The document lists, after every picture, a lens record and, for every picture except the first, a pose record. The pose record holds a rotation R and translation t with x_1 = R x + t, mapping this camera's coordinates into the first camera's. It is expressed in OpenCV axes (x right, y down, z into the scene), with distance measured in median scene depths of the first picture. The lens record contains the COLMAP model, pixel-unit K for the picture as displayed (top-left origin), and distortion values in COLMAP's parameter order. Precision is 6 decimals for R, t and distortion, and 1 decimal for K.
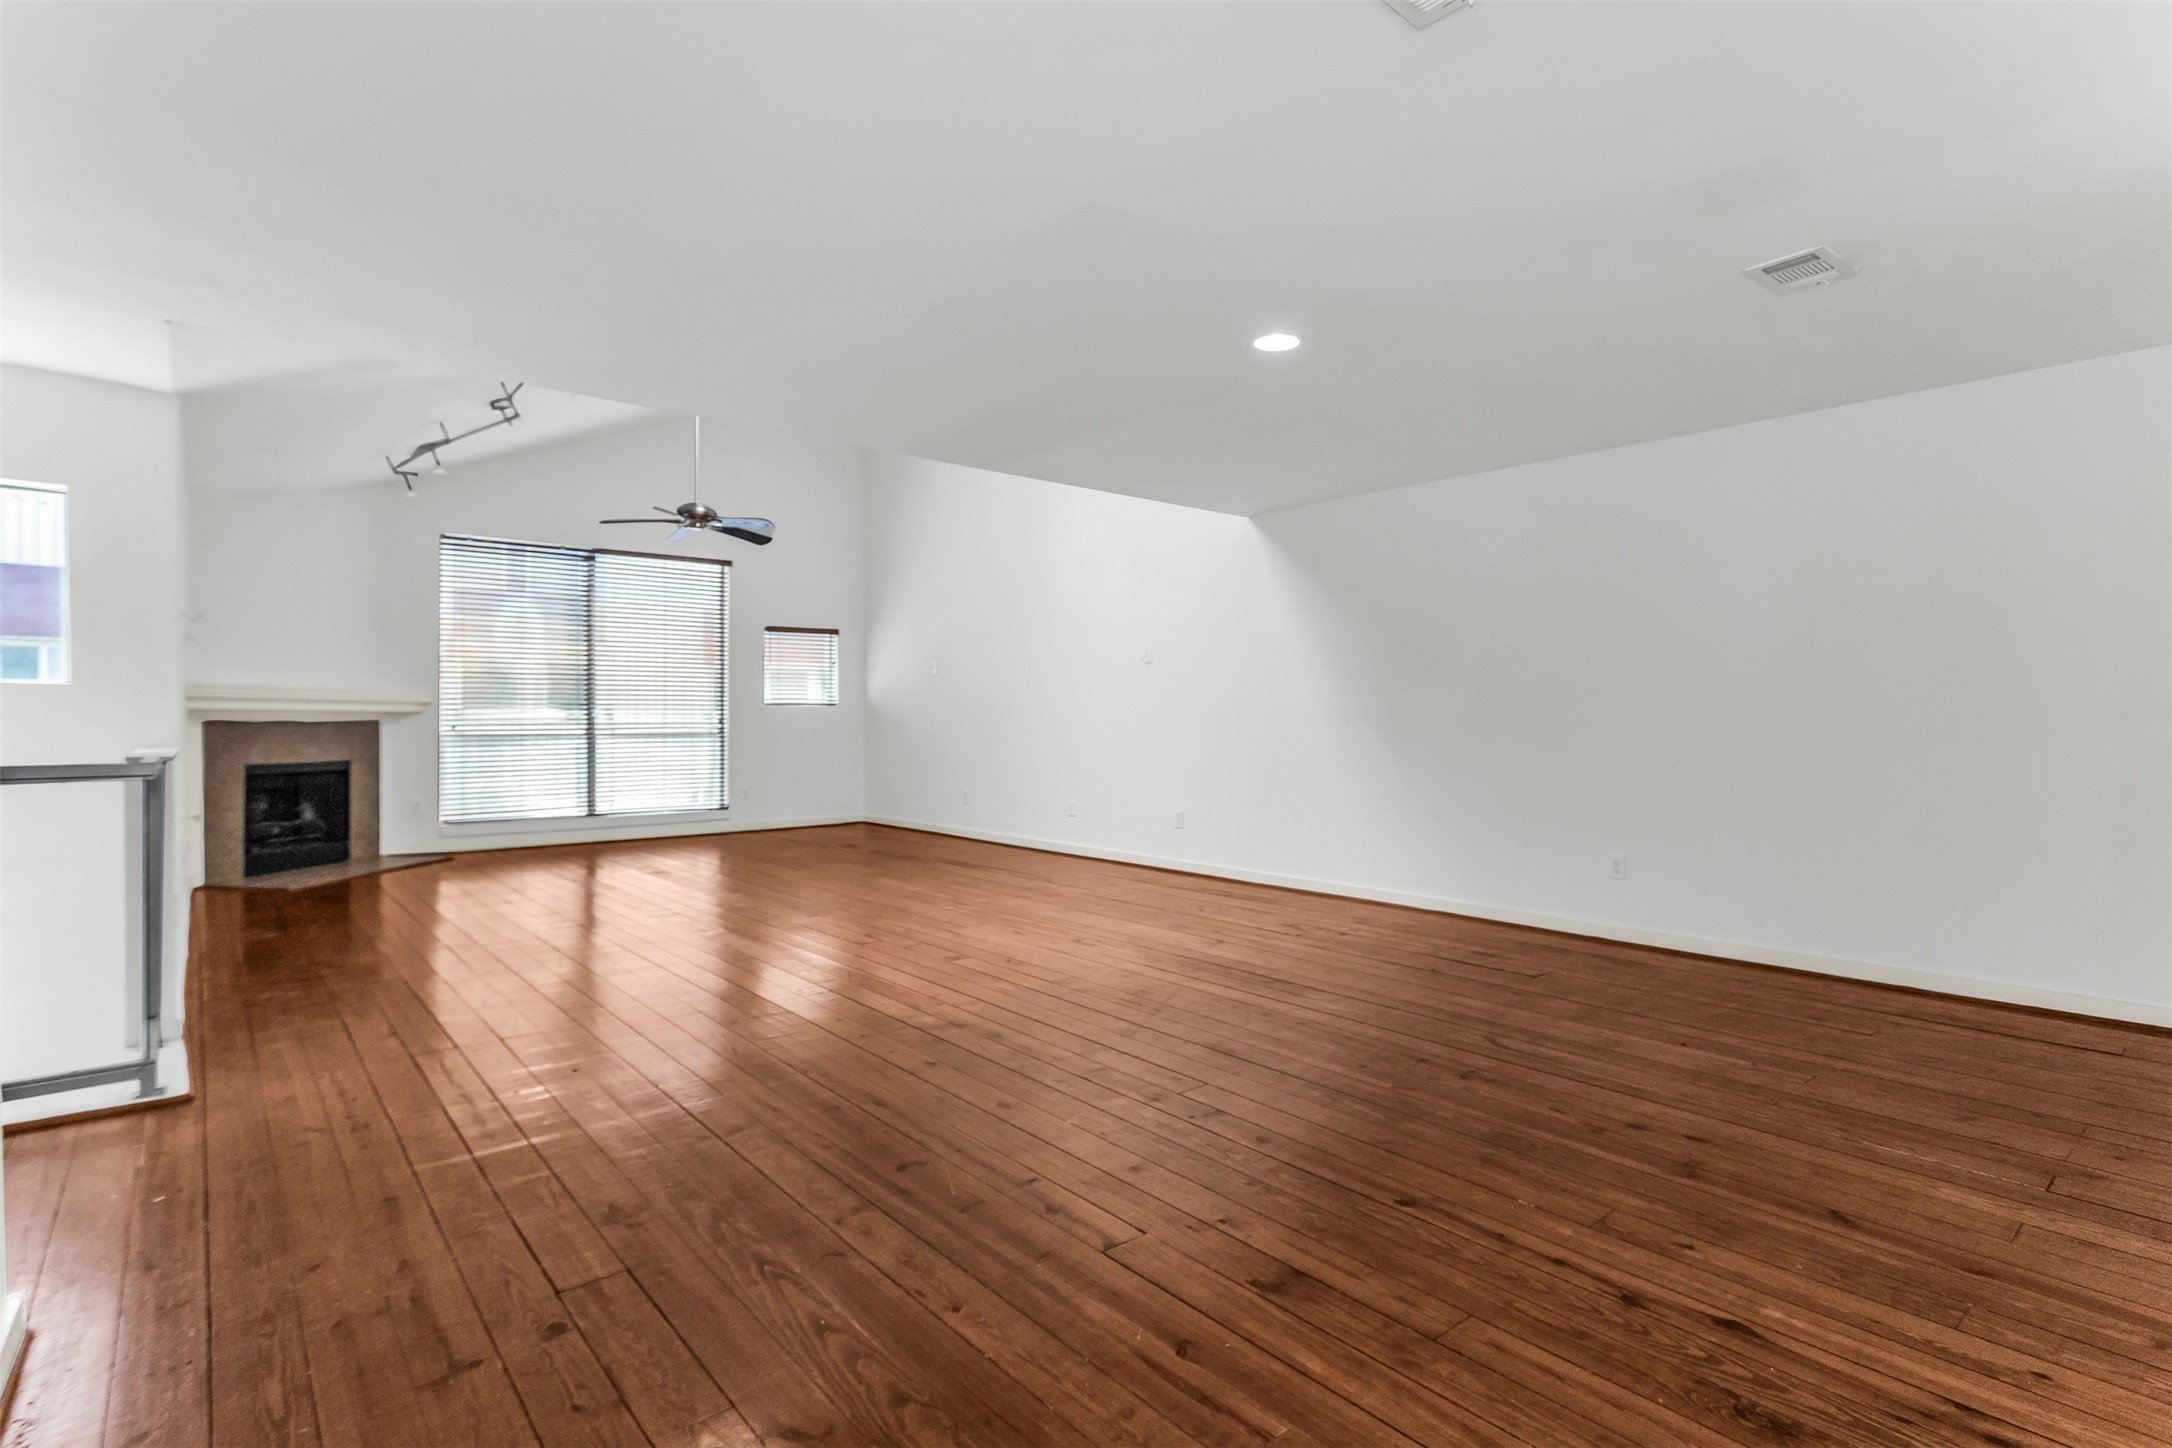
lens RADIAL K [[1056.2, 0, 1080.7], [0, 1056.2, 719.3], [0, 0, 1]] dist [0.001687, 0.000534]
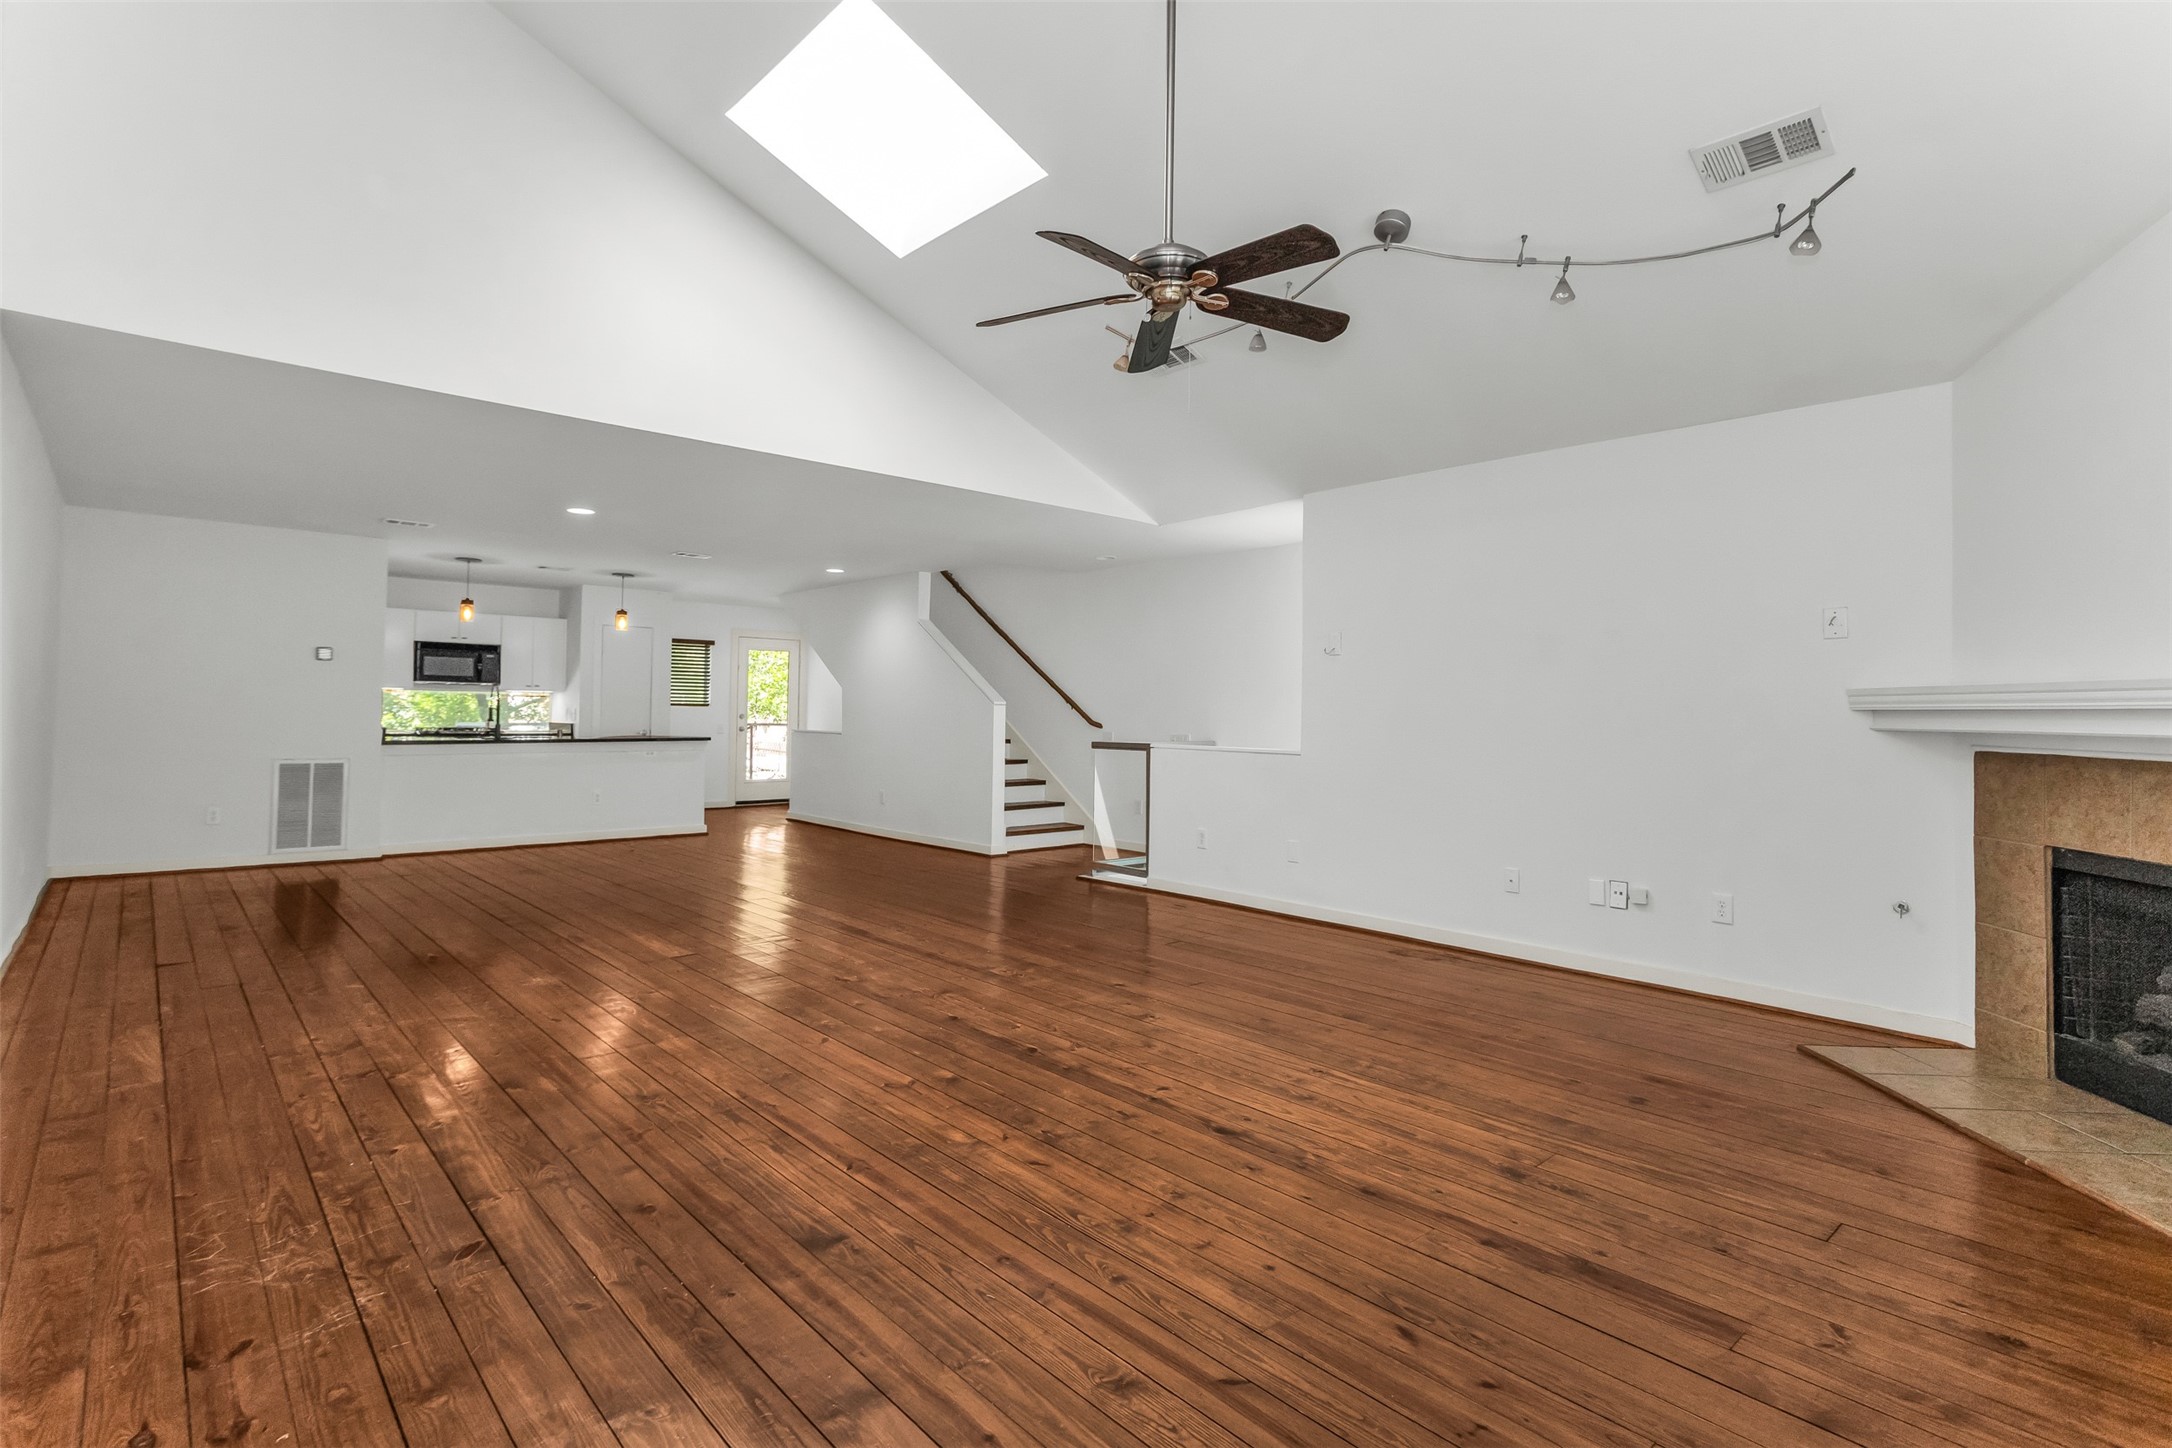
lens RADIAL K [[1056.2, 0, 1078.9], [0, 1056.2, 694.3], [0, 0, 1]] dist [0.001687, 0.000534]
pose [[-0.999678, -0.014977, -0.020480, -0.313378], [-0.014647, 0.999763, -0.016127, -0.011408], [0.020717, -0.015822, -0.999660, 1.401856]]
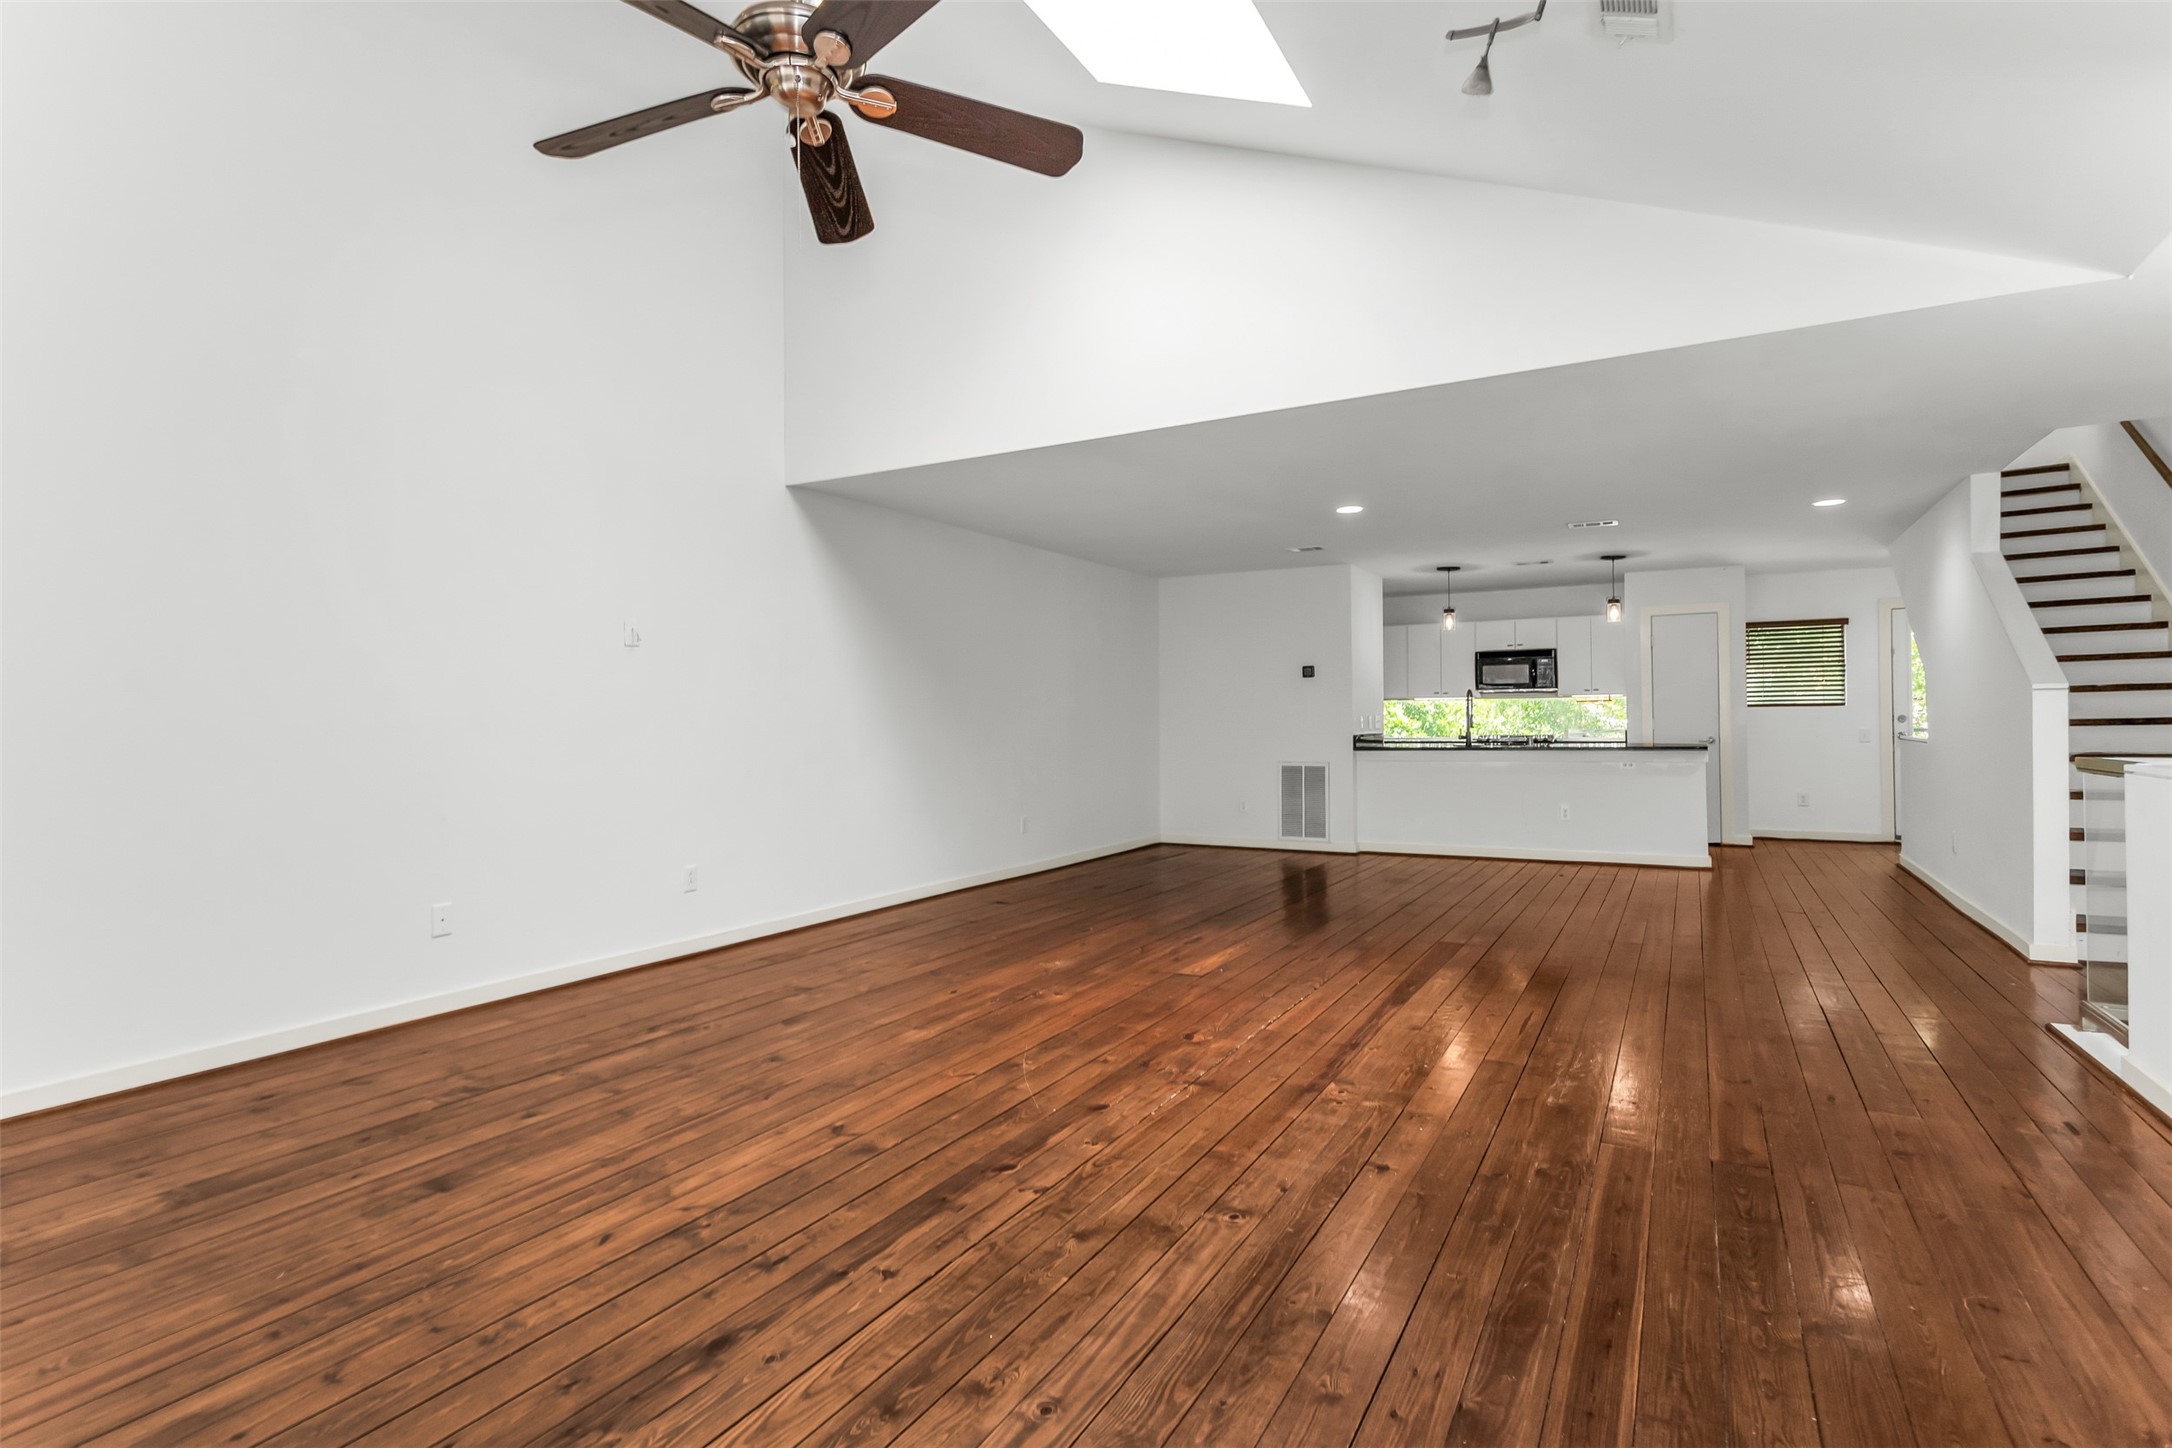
lens RADIAL K [[1056.2, 0, 1076.5], [0, 1056.2, 739.8], [0, 0, 1]] dist [0.001687, 0.000534]
pose [[-0.337082, -0.011893, 0.941400, -0.652705], [0.018275, 0.999649, 0.019172, -0.008542], [-0.941298, 0.023666, -0.336747, 1.006851]]
